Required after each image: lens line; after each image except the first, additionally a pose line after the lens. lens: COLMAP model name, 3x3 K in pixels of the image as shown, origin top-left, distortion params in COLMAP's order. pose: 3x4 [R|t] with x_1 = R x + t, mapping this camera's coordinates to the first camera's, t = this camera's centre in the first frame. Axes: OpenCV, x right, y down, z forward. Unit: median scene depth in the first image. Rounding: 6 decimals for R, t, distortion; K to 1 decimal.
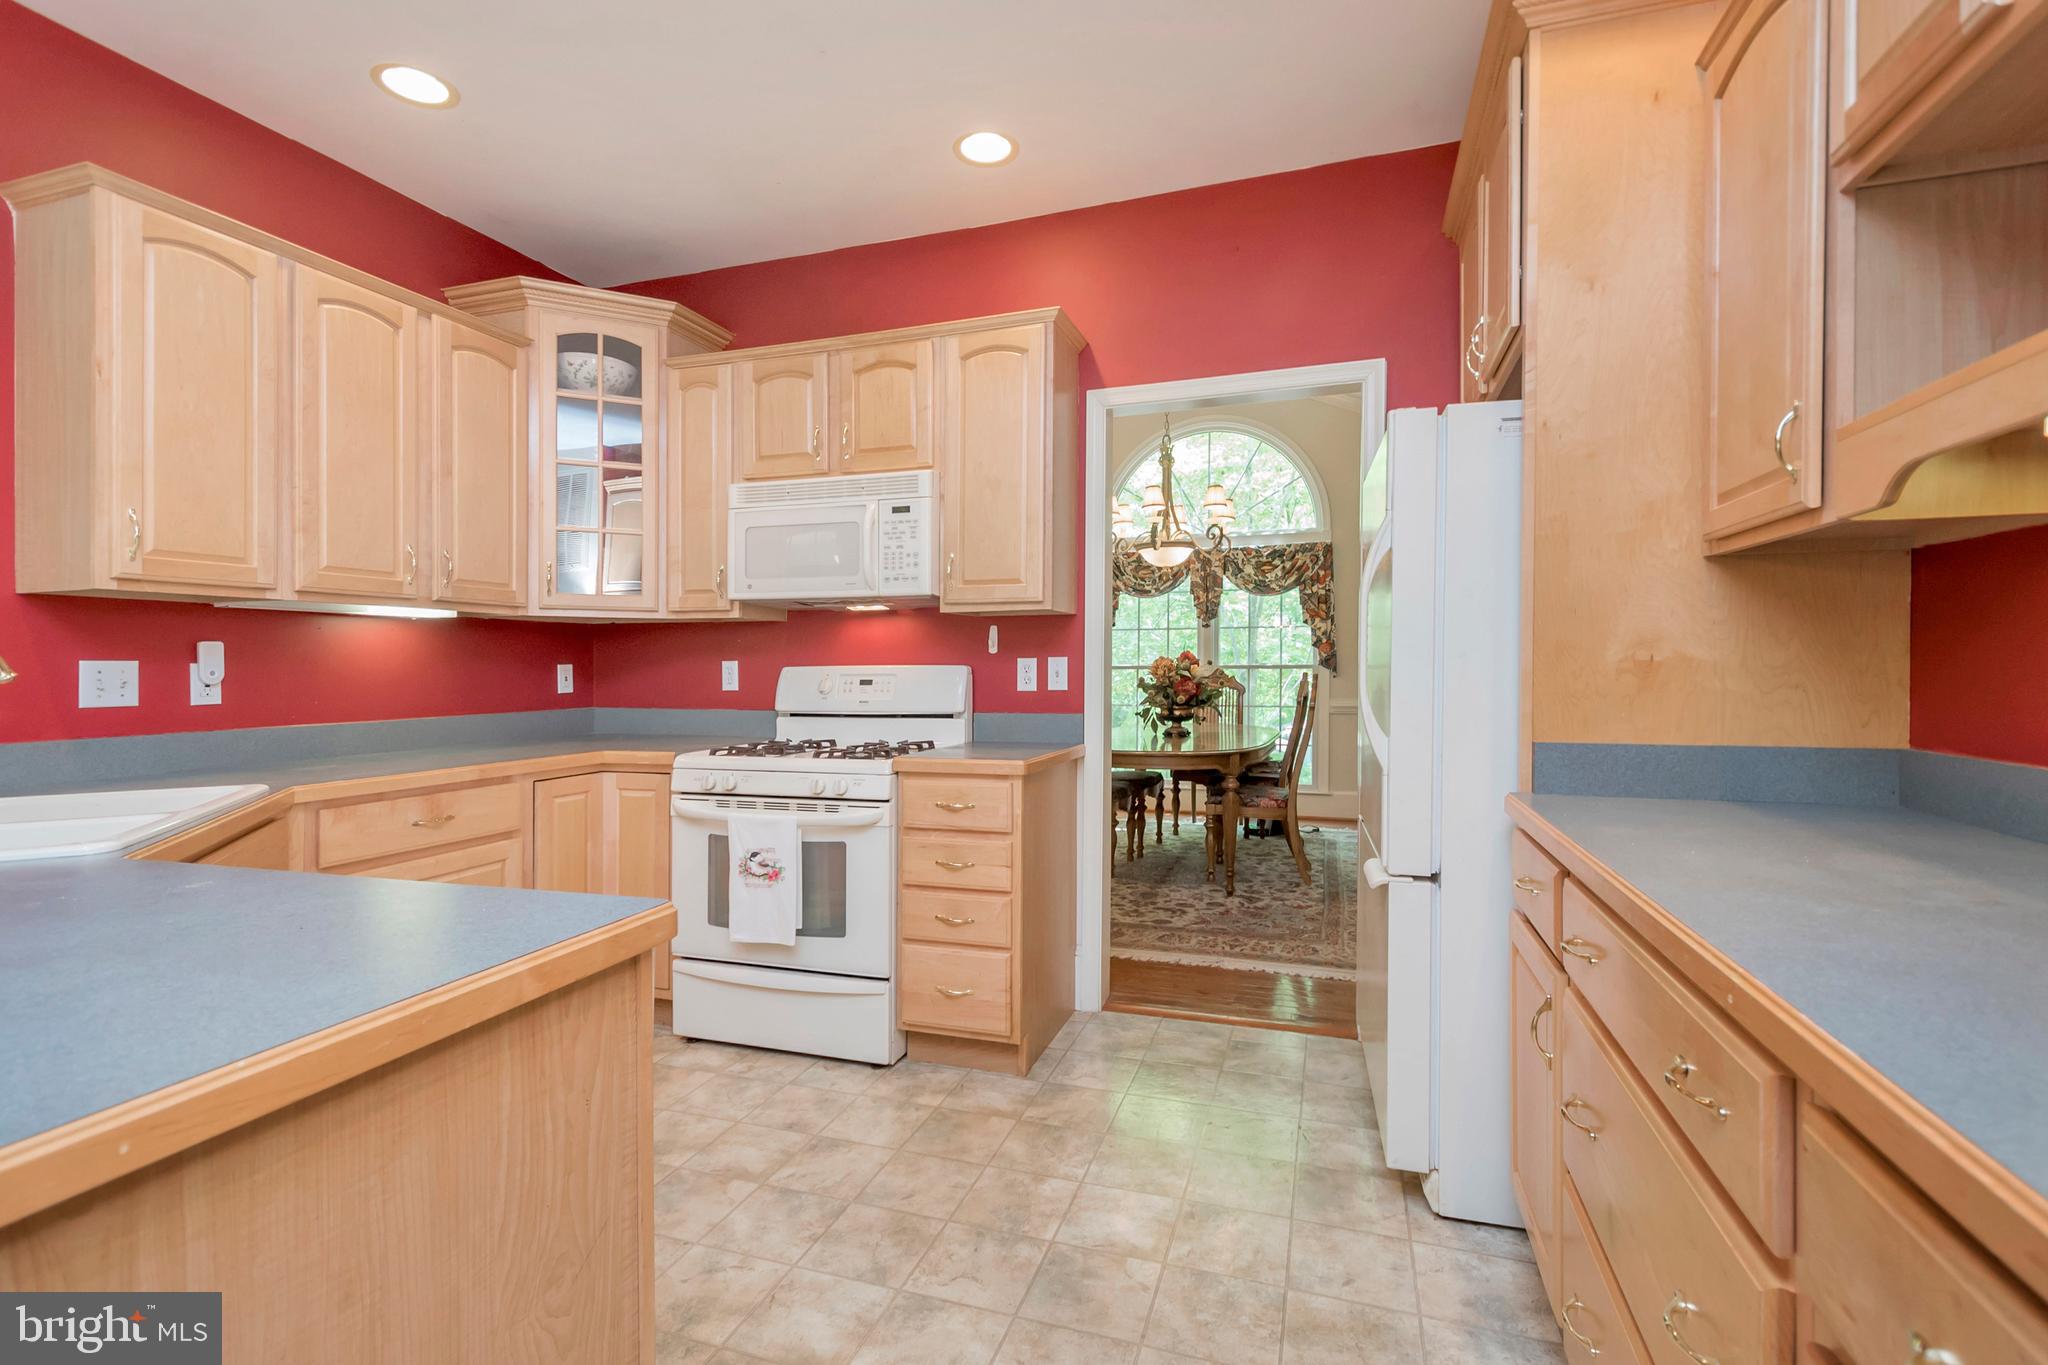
lens RADIAL K [[922.5, 0, 1030.9], [0, 922.5, 702.7], [0, 0, 1]] dist [0.012260, -0.005247]
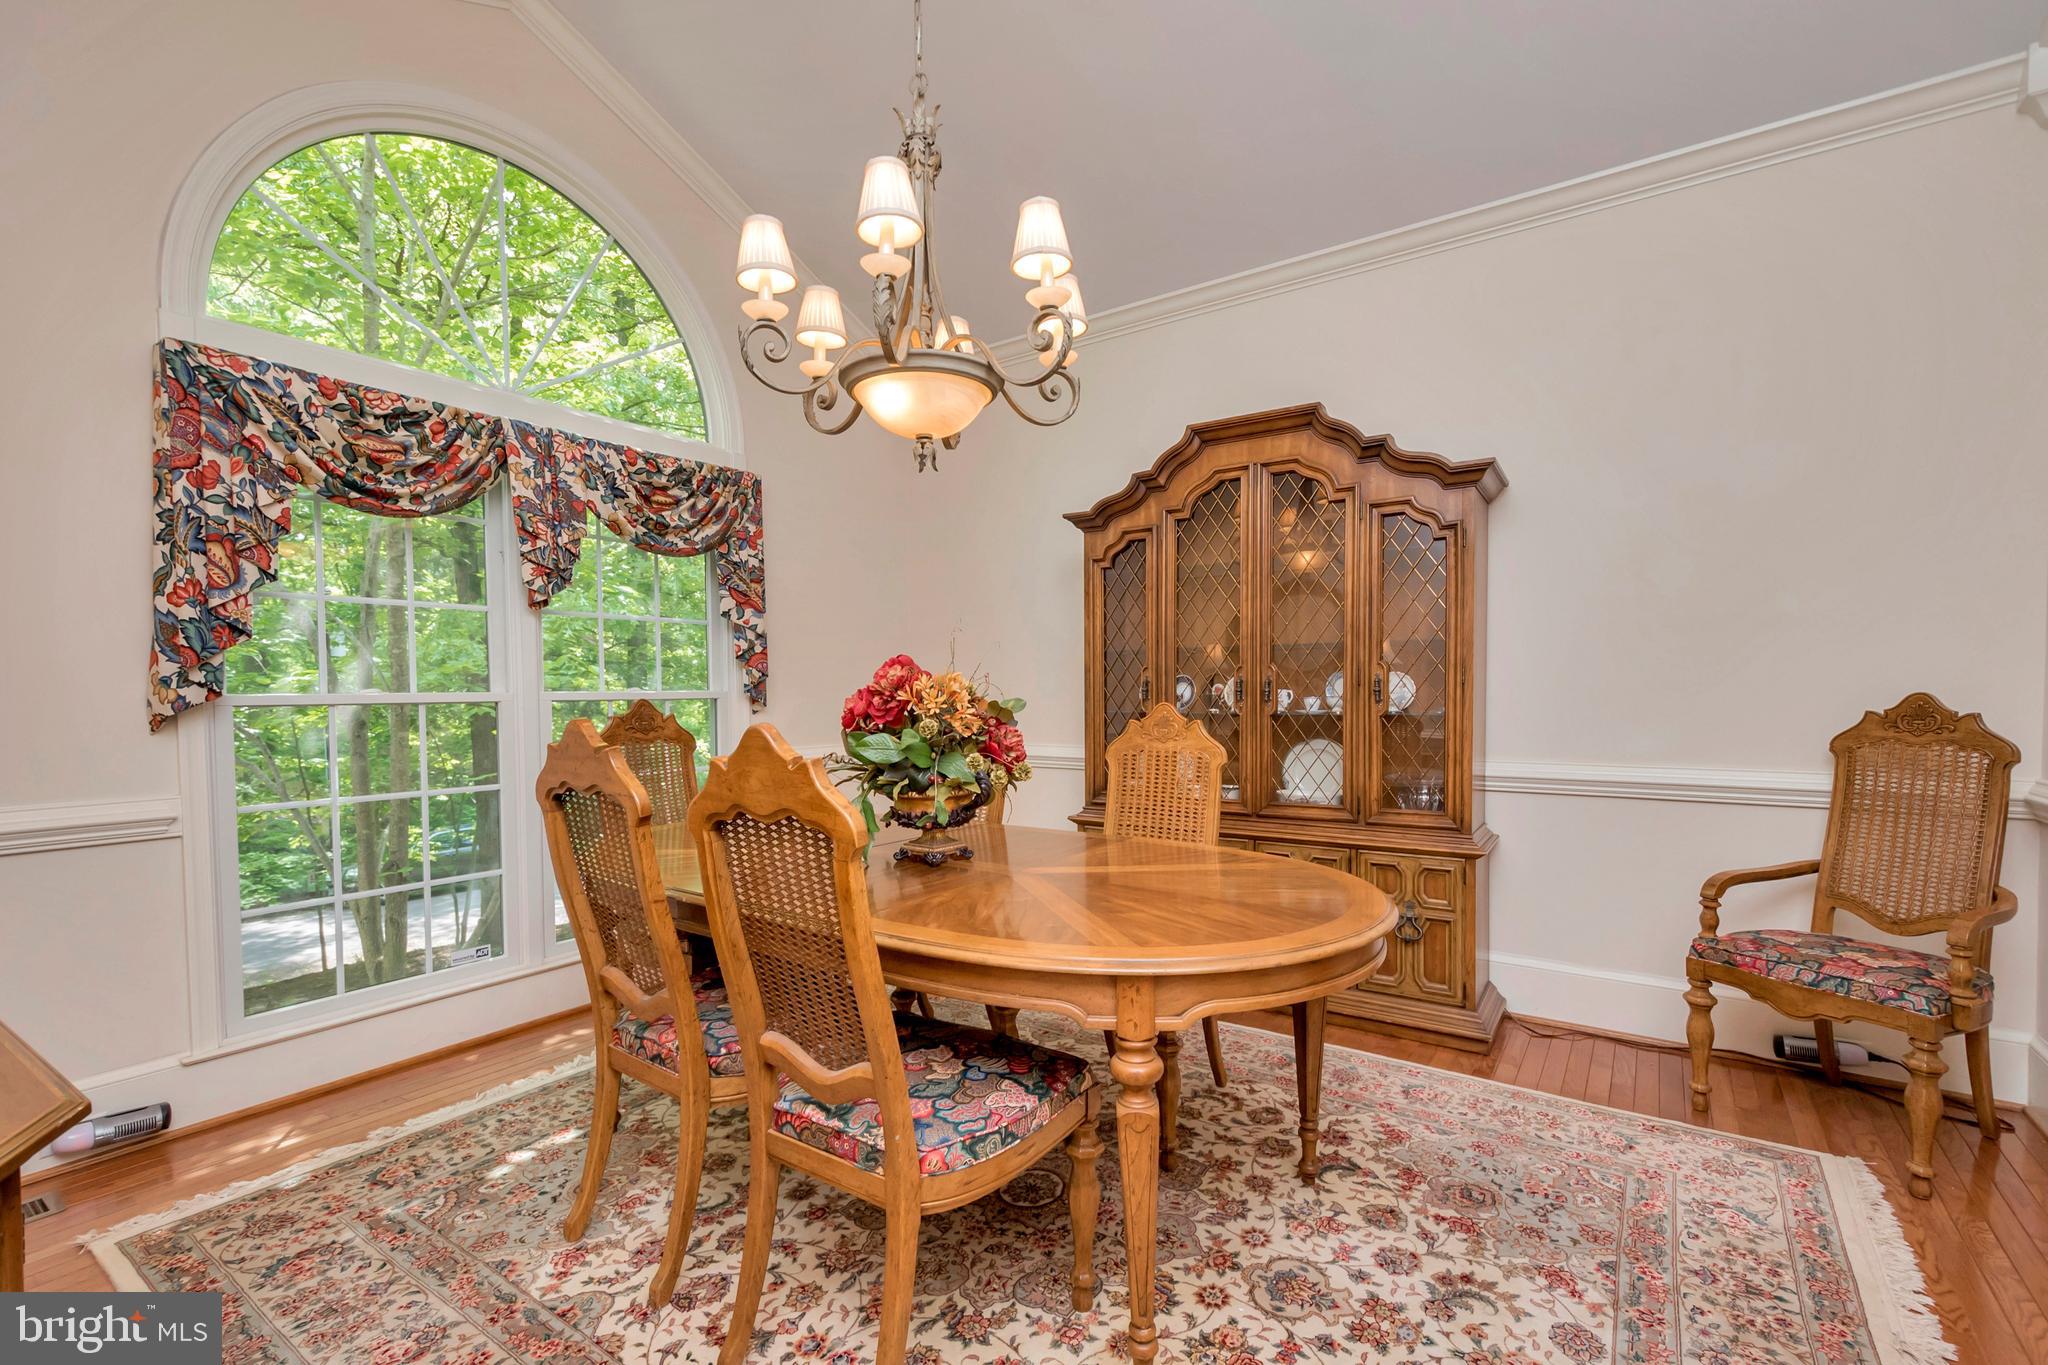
lens RADIAL K [[922.5, 0, 1041.3], [0, 922.5, 732.3], [0, 0, 1]] dist [0.012260, -0.005247]
pose [[0.280952, -0.040603, 0.958863, -0.371137], [0.048447, 0.998431, 0.028083, -0.050765], [-0.958498, 0.038565, 0.282478, 1.429456]]
